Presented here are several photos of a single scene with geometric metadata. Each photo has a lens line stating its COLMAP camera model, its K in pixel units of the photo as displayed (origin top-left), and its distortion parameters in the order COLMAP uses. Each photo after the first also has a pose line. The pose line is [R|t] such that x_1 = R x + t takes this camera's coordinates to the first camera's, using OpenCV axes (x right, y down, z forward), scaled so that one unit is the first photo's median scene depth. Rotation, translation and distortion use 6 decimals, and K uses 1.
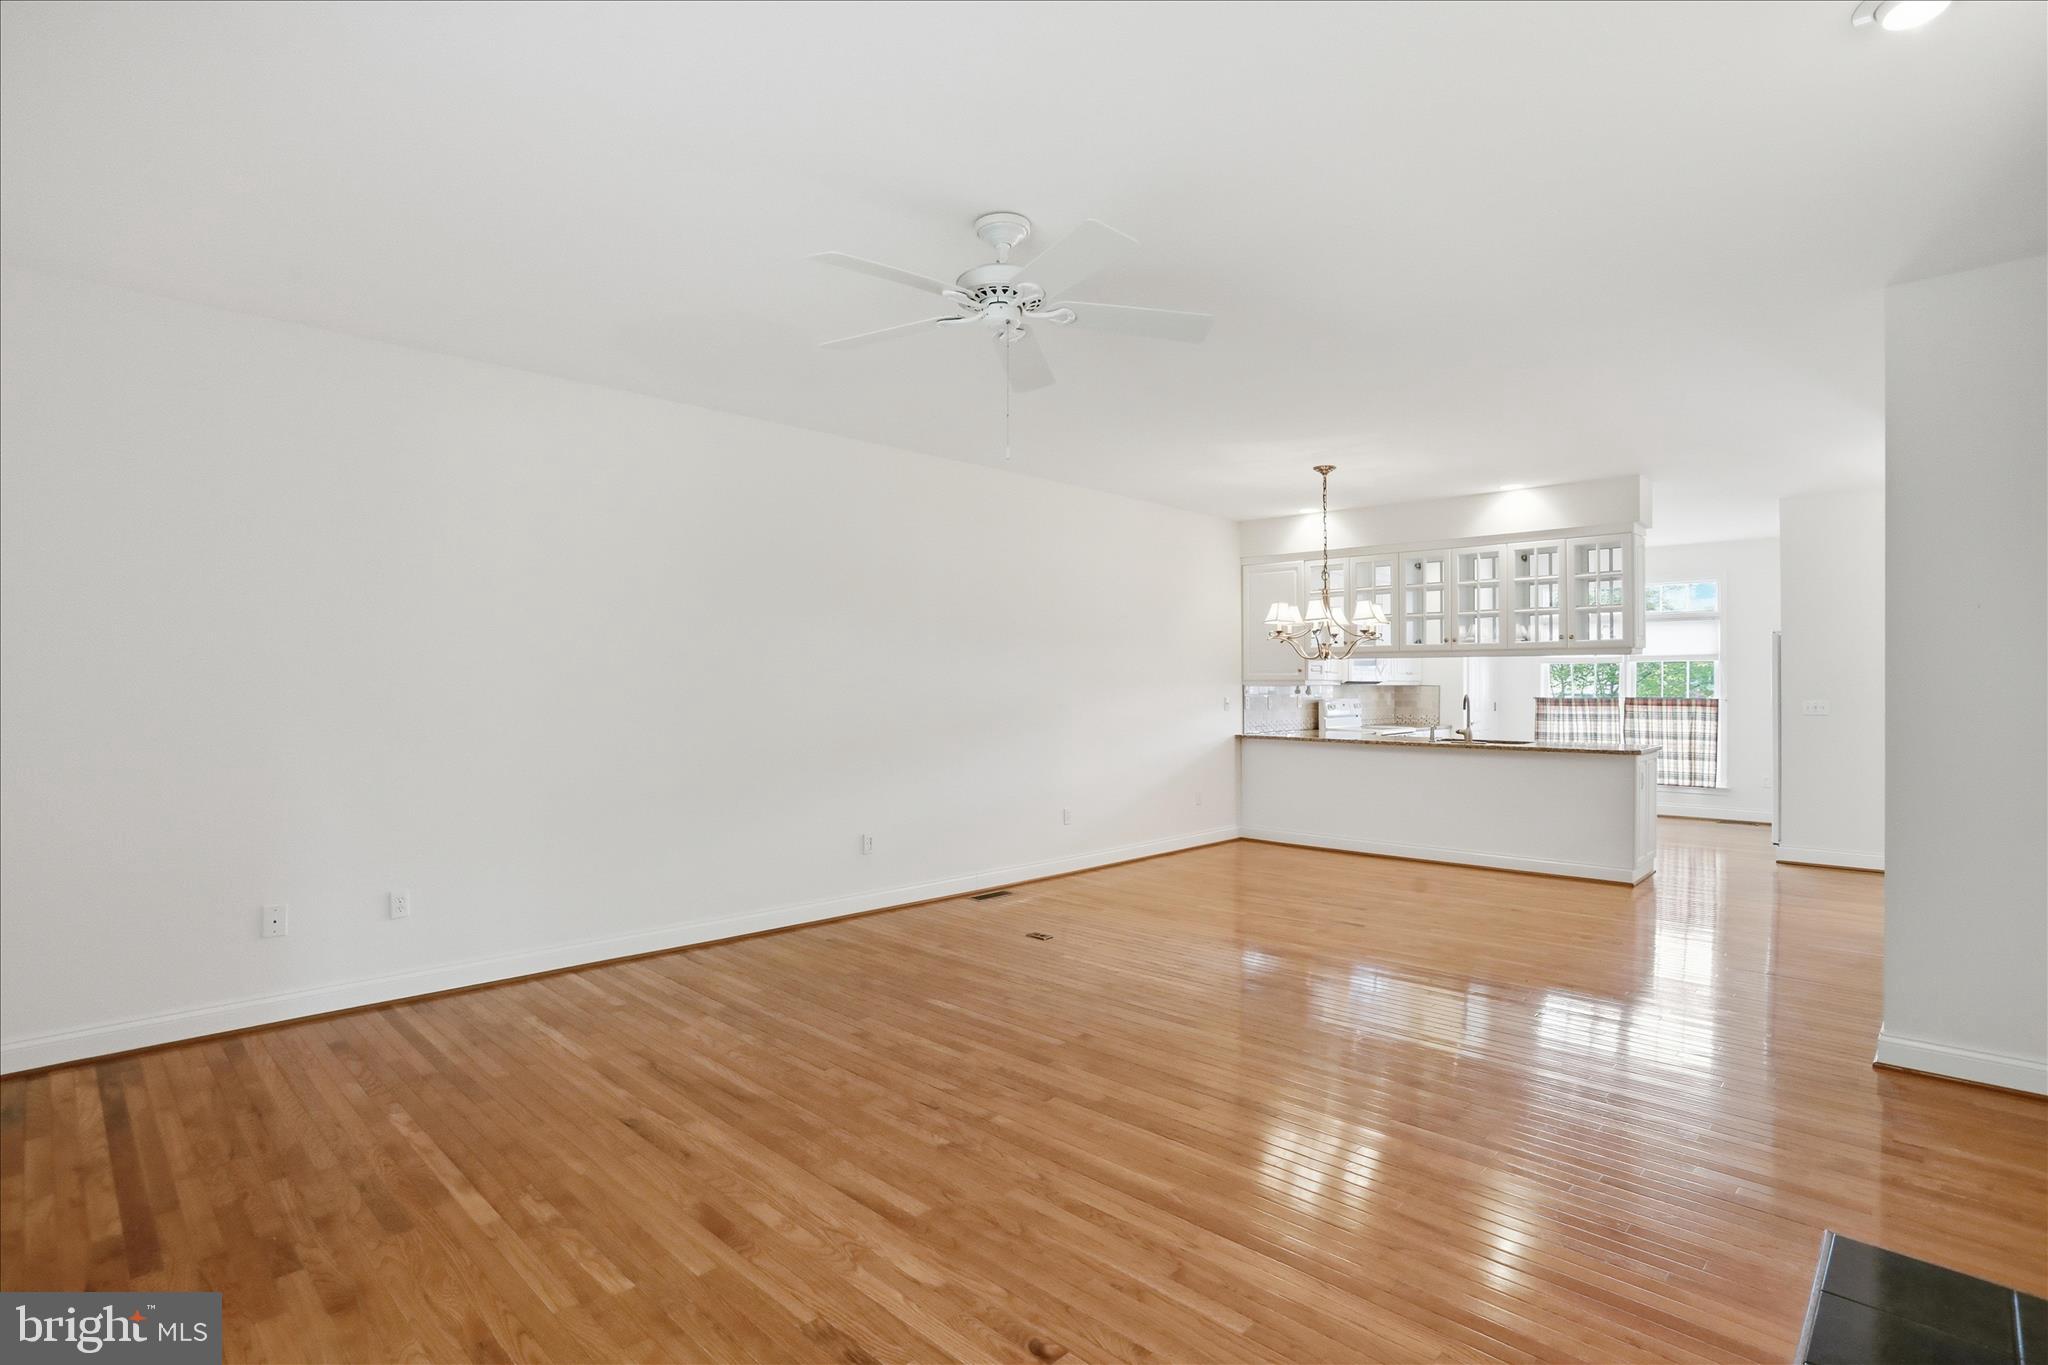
lens RADIAL K [[993.7, 0, 1014.3], [0, 993.7, 677.4], [0, 0, 1]] dist [-0.054240, 0.021126]
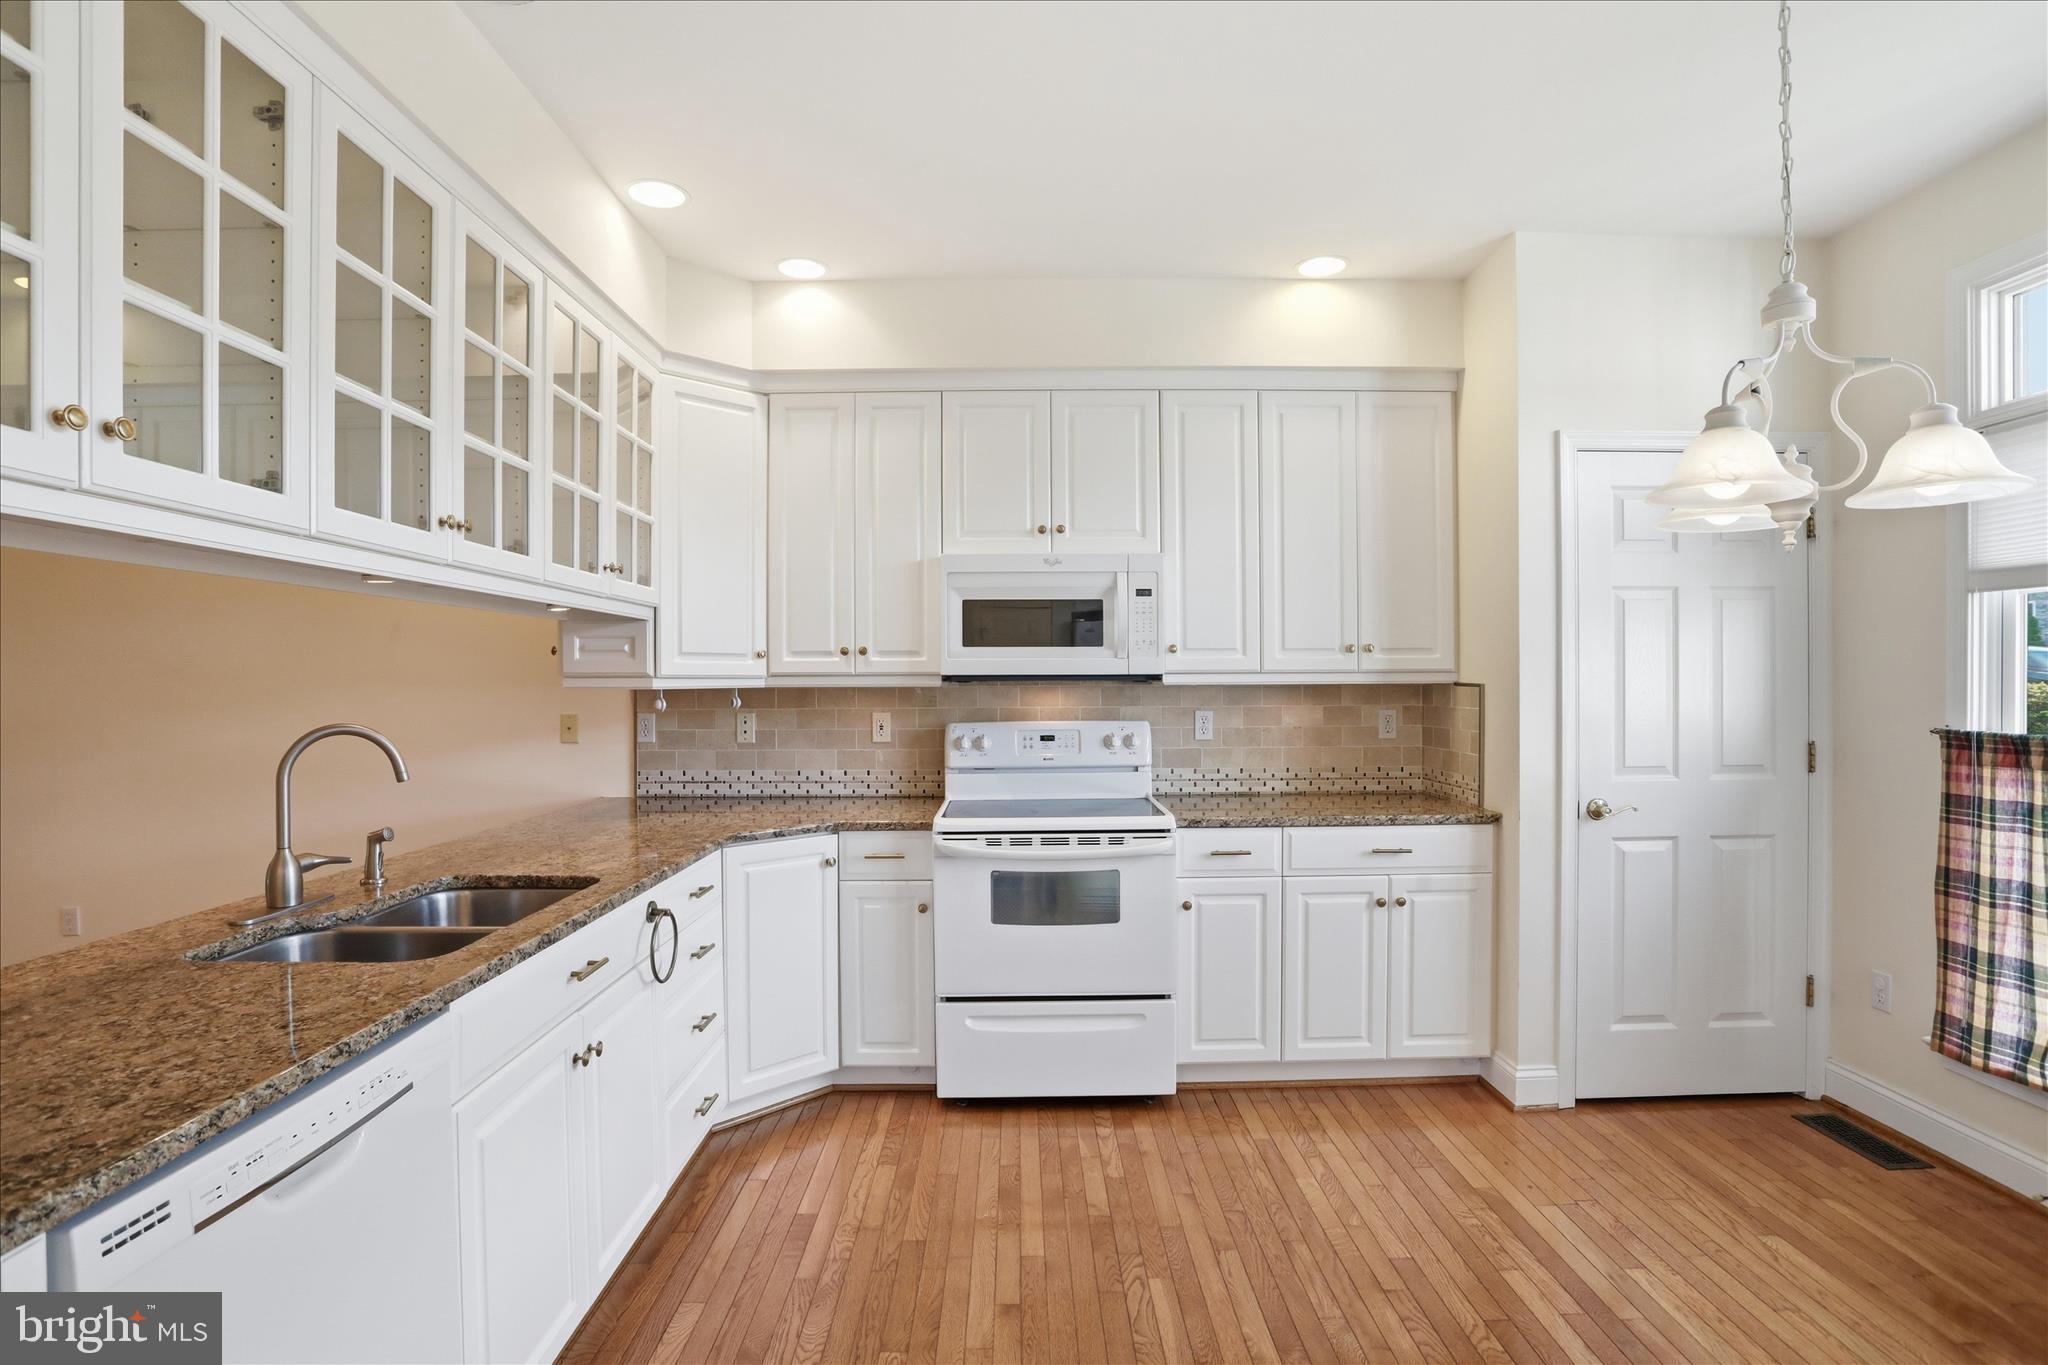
lens RADIAL K [[993.7, 0, 1035.5], [0, 993.7, 693.3], [0, 0, 1]] dist [-0.054240, 0.021126]
pose [[0.717728, 0.003329, -0.696316, 0.585315], [0.007665, 0.999890, 0.012680, 0.006411], [0.696282, -0.014438, 0.717623, 0.719859]]
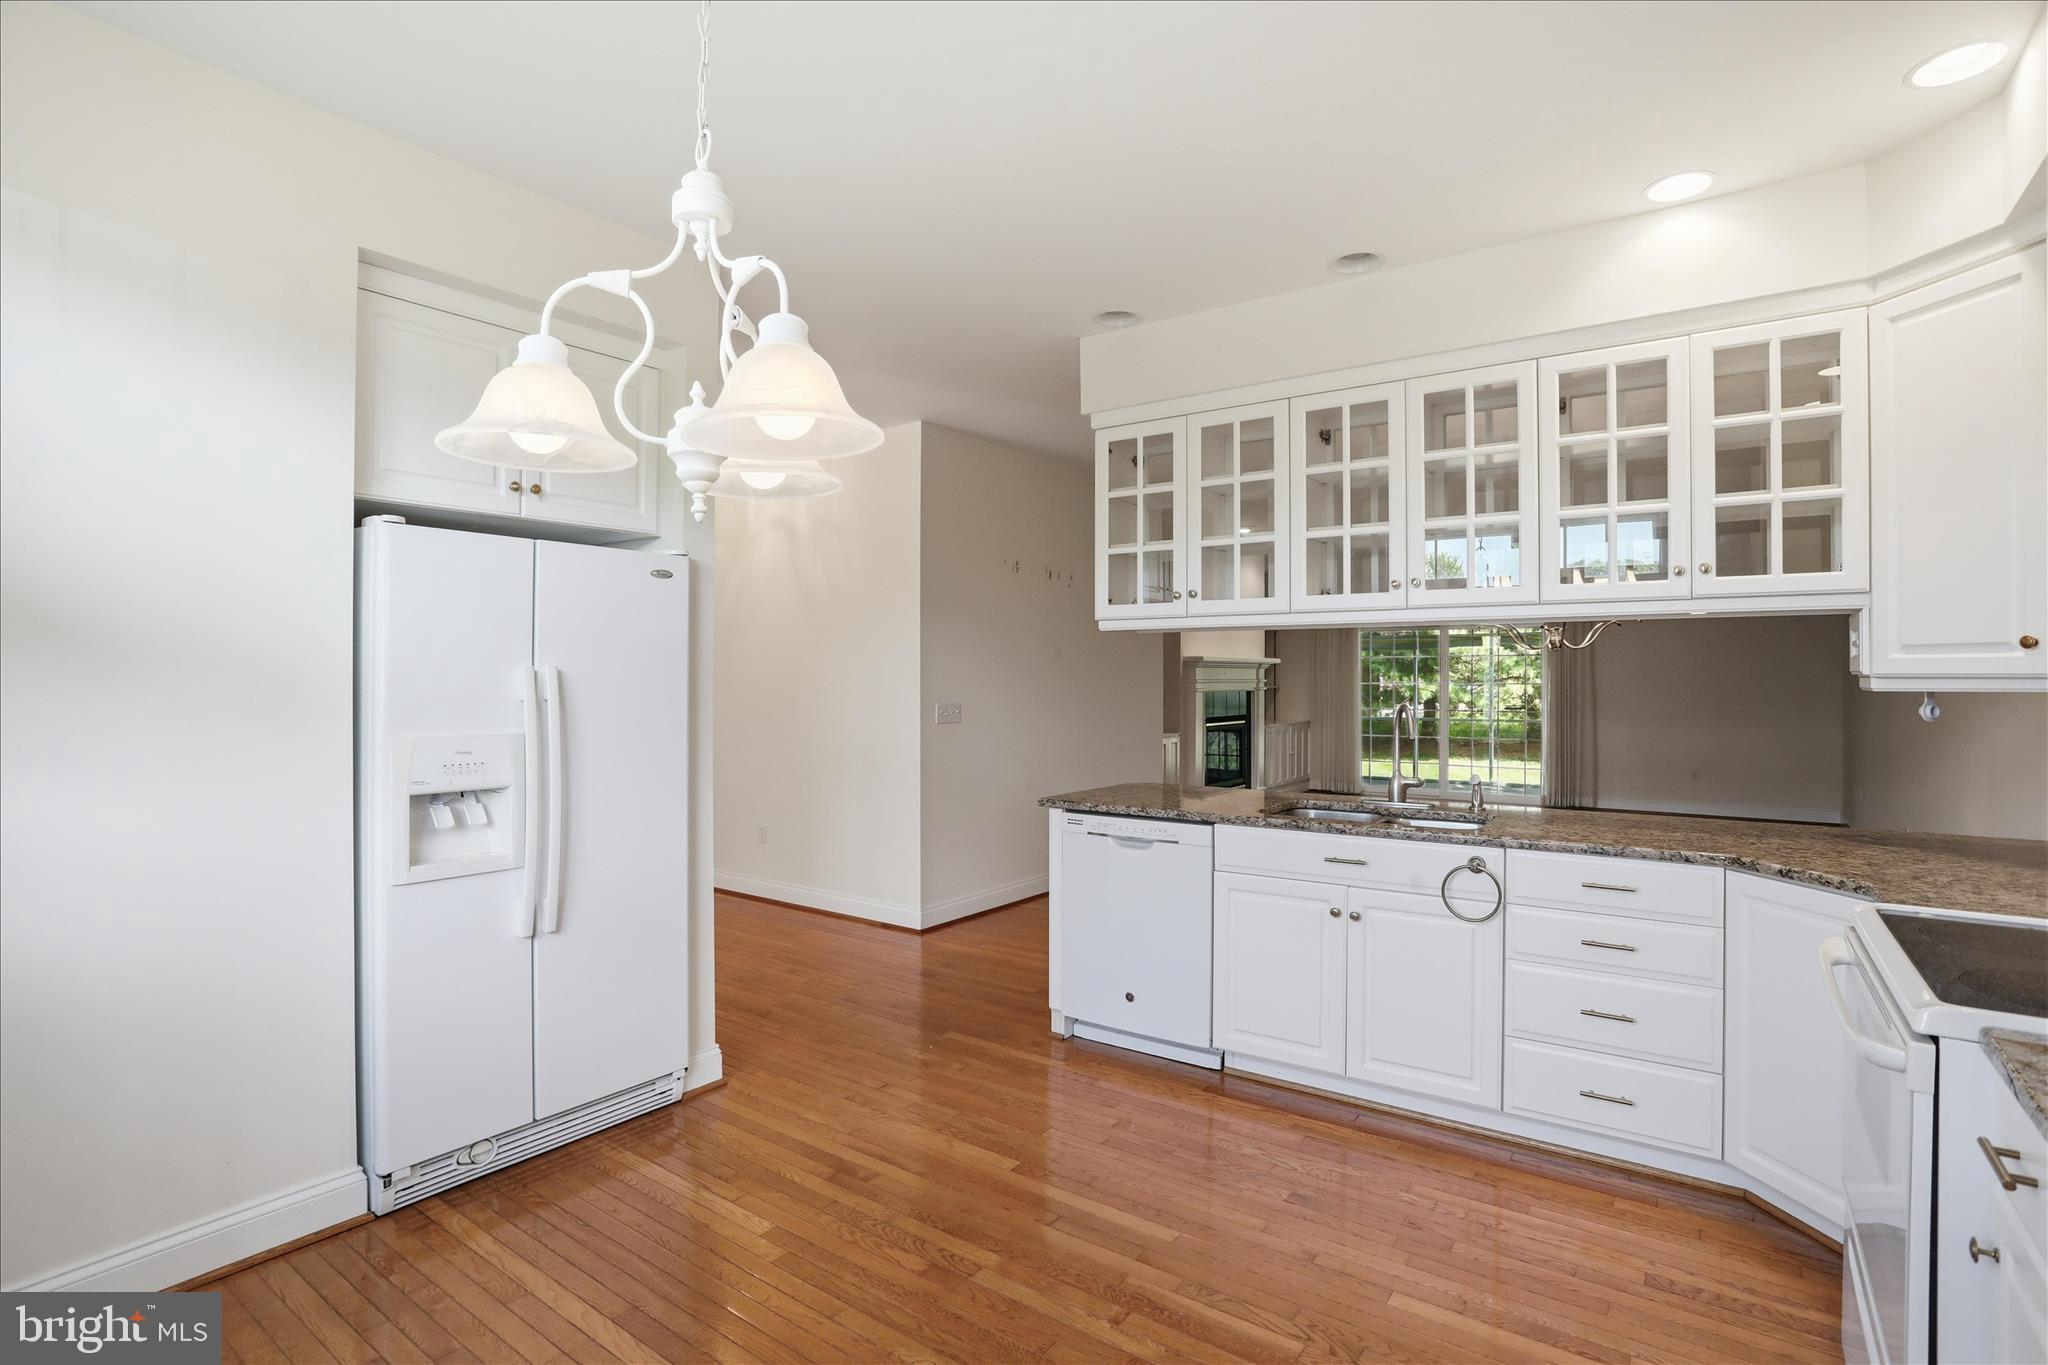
lens RADIAL K [[993.7, 0, 1028.0], [0, 993.7, 689.7], [0, 0, 1]] dist [-0.054240, 0.021126]
pose [[-0.984574, -0.008224, -0.174776, 0.540478], [-0.008317, 0.999965, -0.000201, 0.009637], [0.174772, 0.001255, -0.984608, 1.084191]]
